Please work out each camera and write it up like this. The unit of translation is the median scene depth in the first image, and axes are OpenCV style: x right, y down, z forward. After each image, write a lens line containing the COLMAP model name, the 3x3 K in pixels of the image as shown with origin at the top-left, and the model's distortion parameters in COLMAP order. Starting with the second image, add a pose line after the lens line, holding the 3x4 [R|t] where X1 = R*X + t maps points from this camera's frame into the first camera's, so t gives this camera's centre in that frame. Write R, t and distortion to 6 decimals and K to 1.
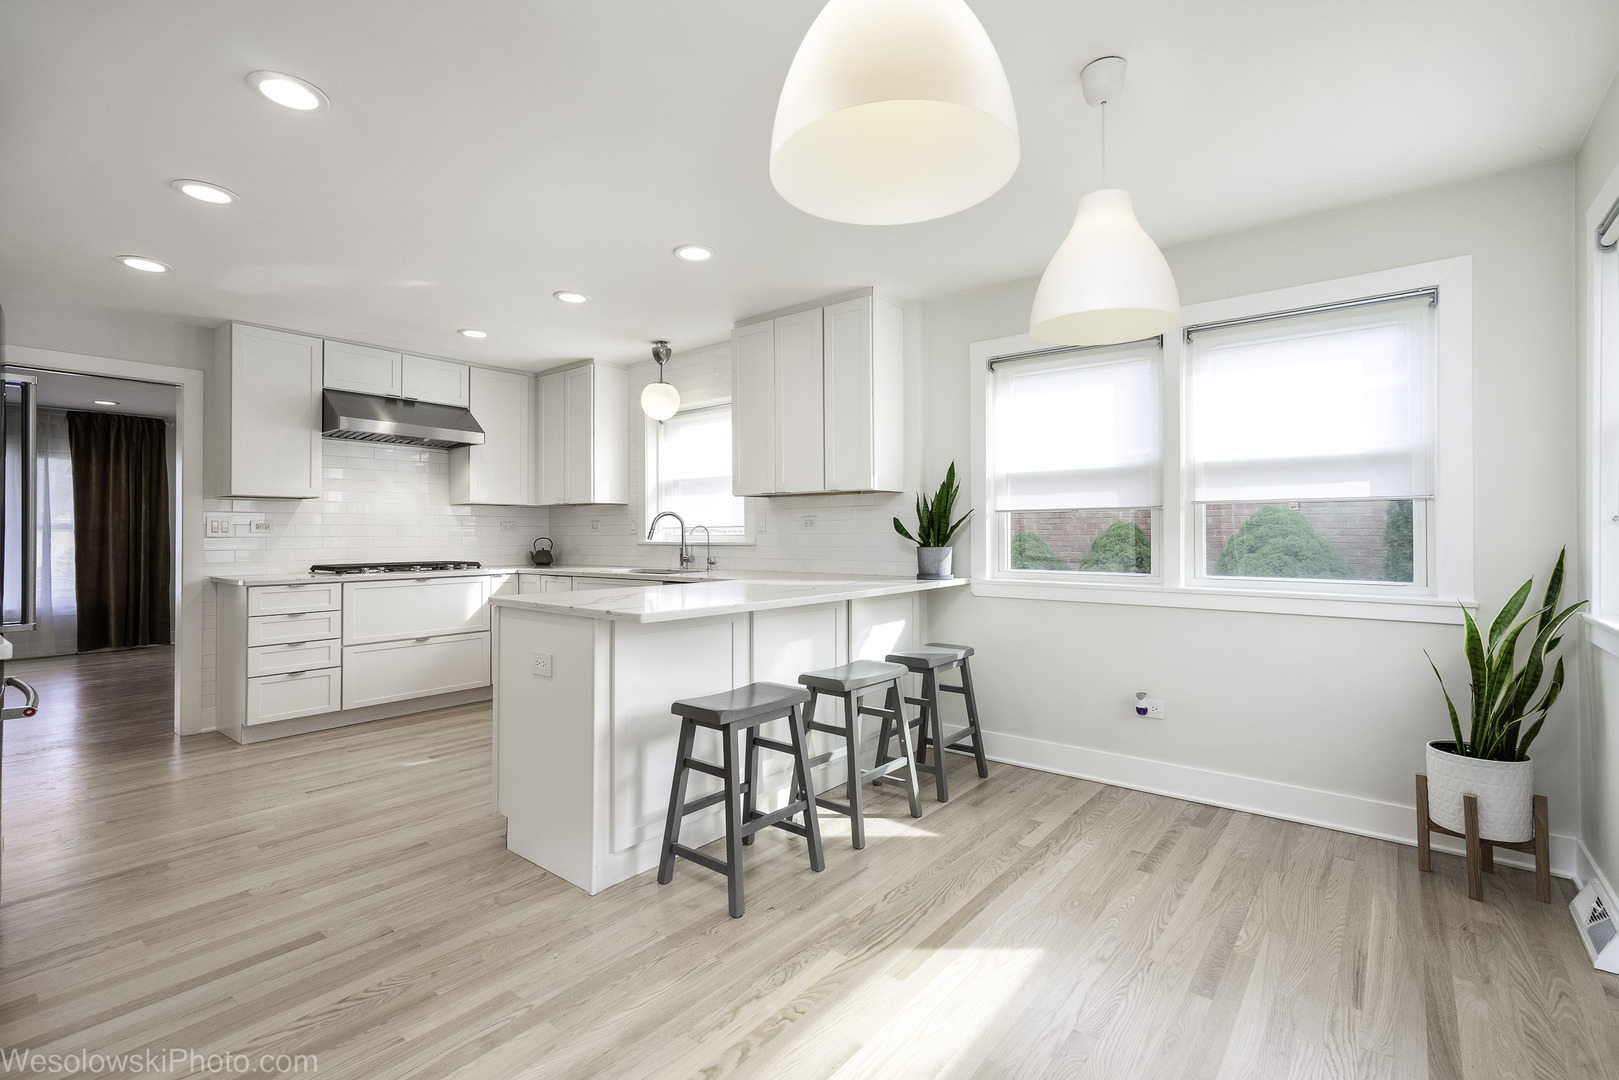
lens RADIAL K [[735.6, 0, 815.1], [0, 735.6, 527.5], [0, 0, 1]] dist [-0.000770, -0.000088]
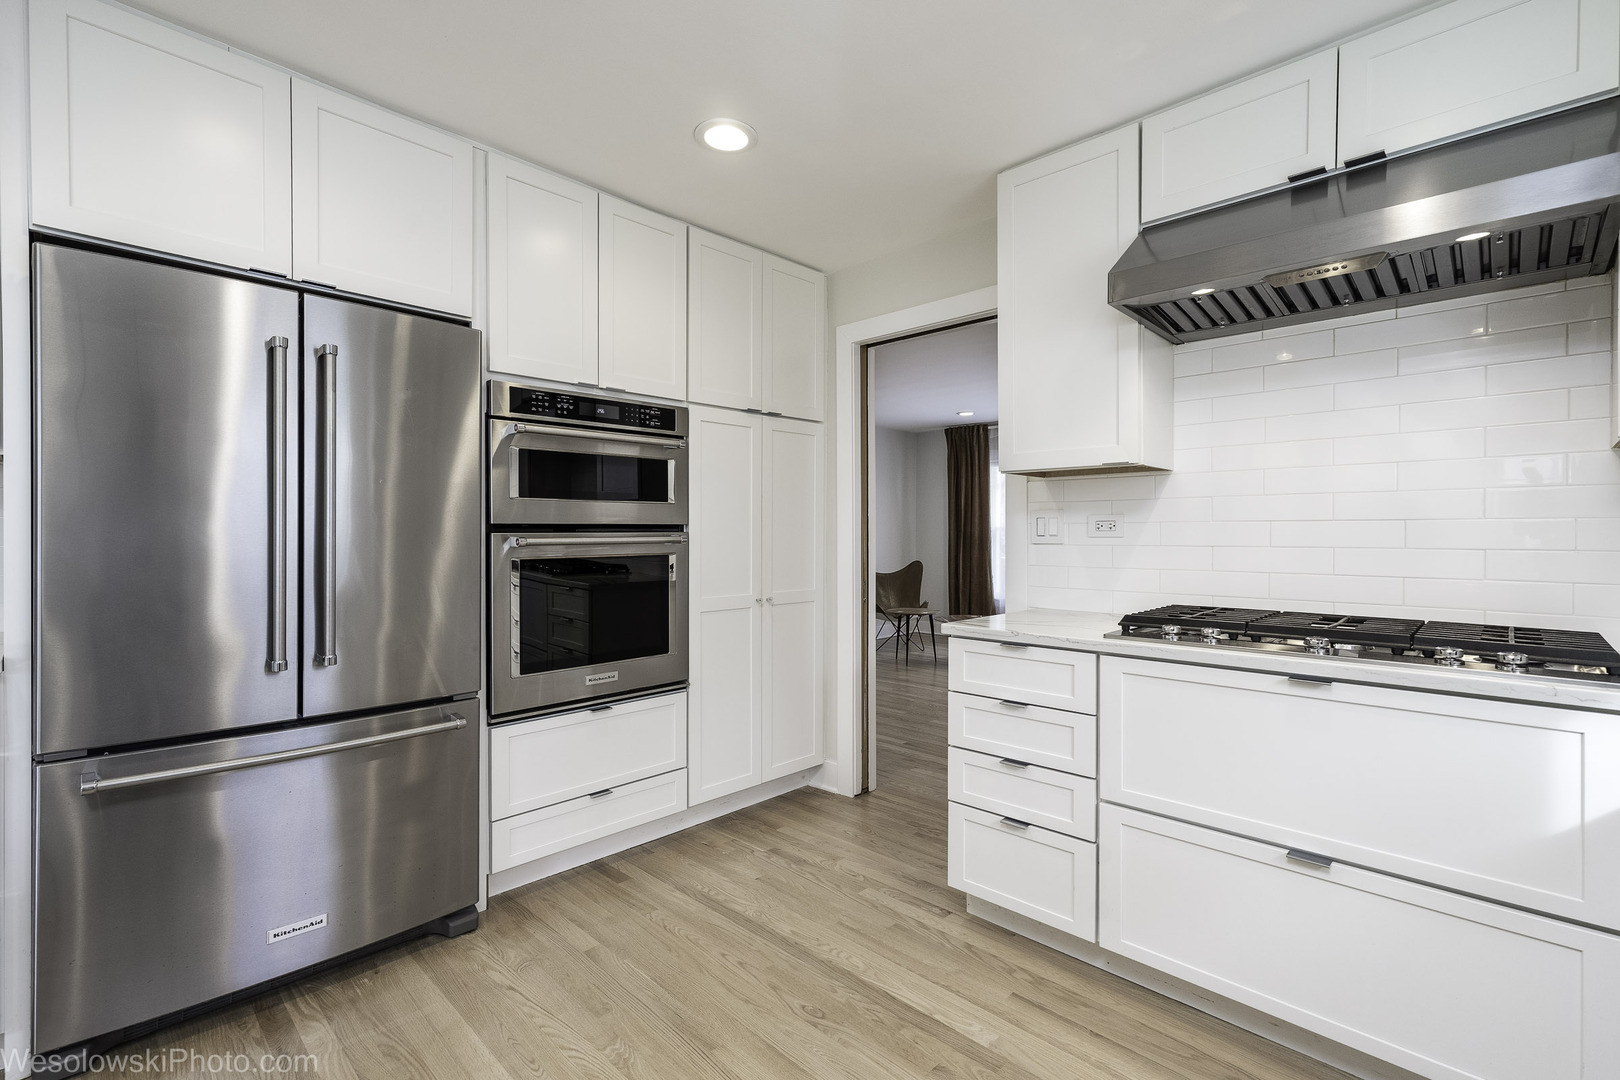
lens RADIAL K [[728.7, 0, 803.3], [0, 728.7, 542.5], [0, 0, 1]] dist [0.001555, 0.000303]
pose [[-0.095499, 0.015877, -0.995303, -0.179189], [0.007496, 0.999856, 0.015231, 0.001143], [0.995401, -0.006006, -0.095604, 0.784939]]
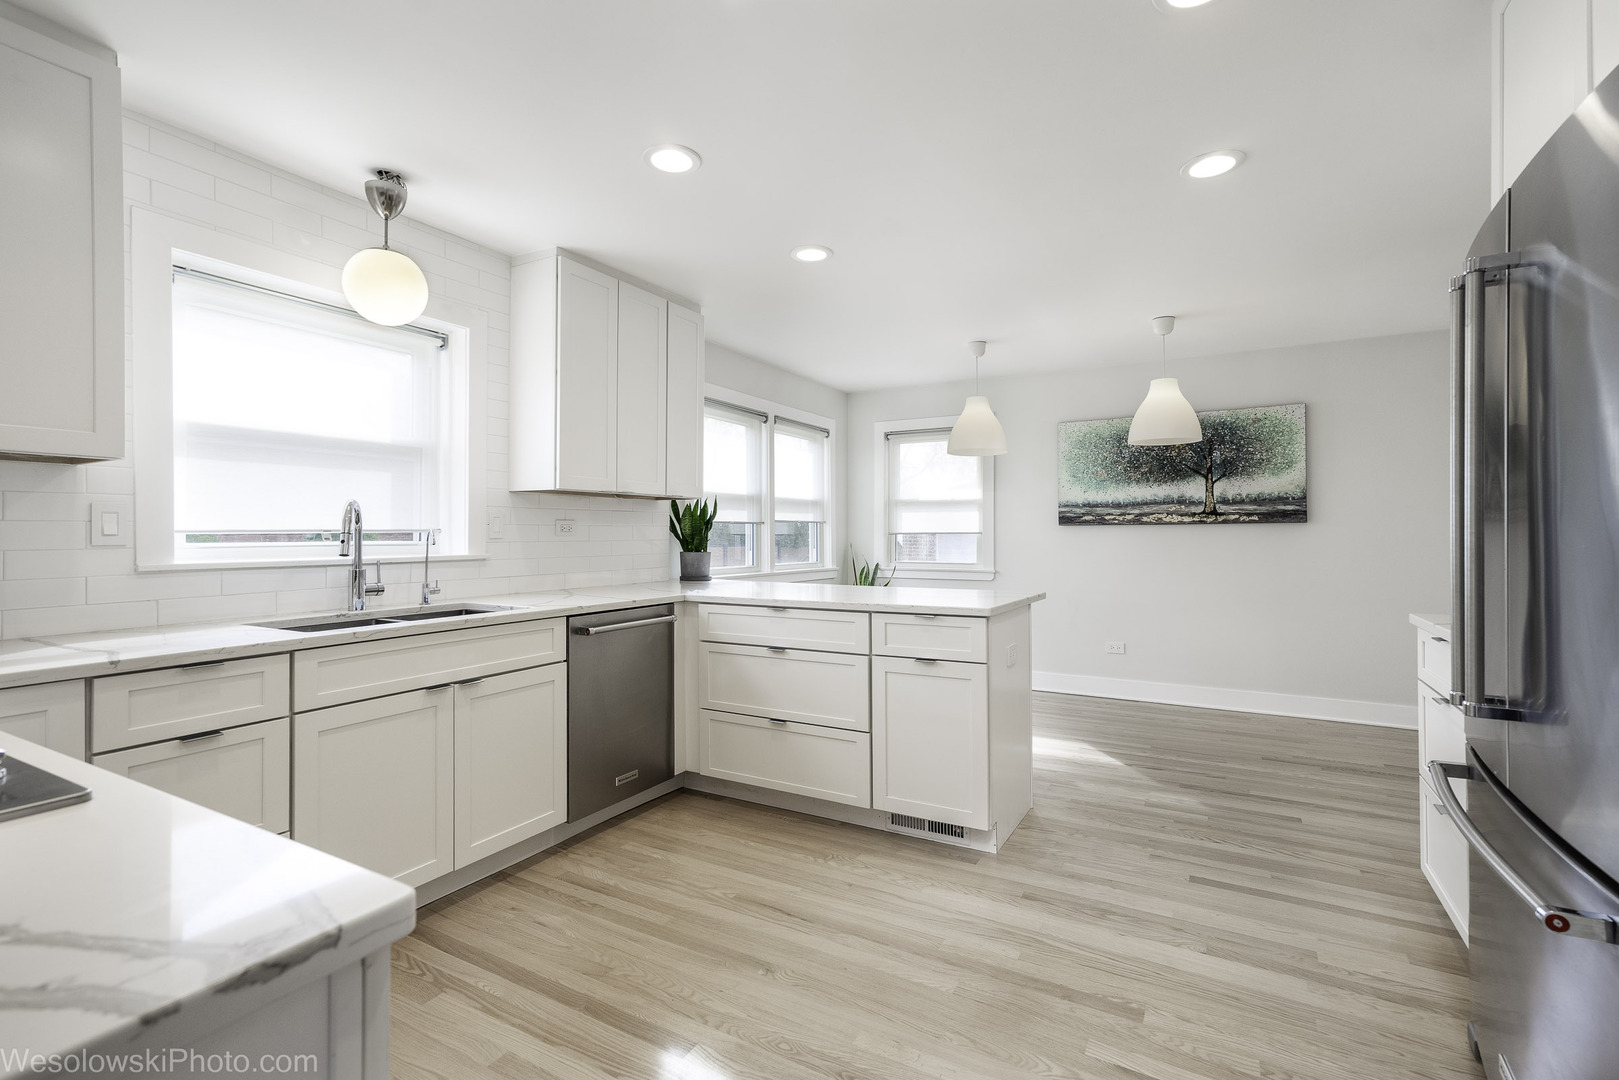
lens RADIAL K [[730.3, 0, 809.5], [0, 730.3, 540.0], [0, 0, 1]] dist [-0.012629, -0.000017]
pose [[-0.154187, -0.000963, 0.988041, -0.756518], [-0.003590, 0.999993, 0.000415, 0.005314], [-0.988035, -0.003484, -0.154189, 0.782059]]
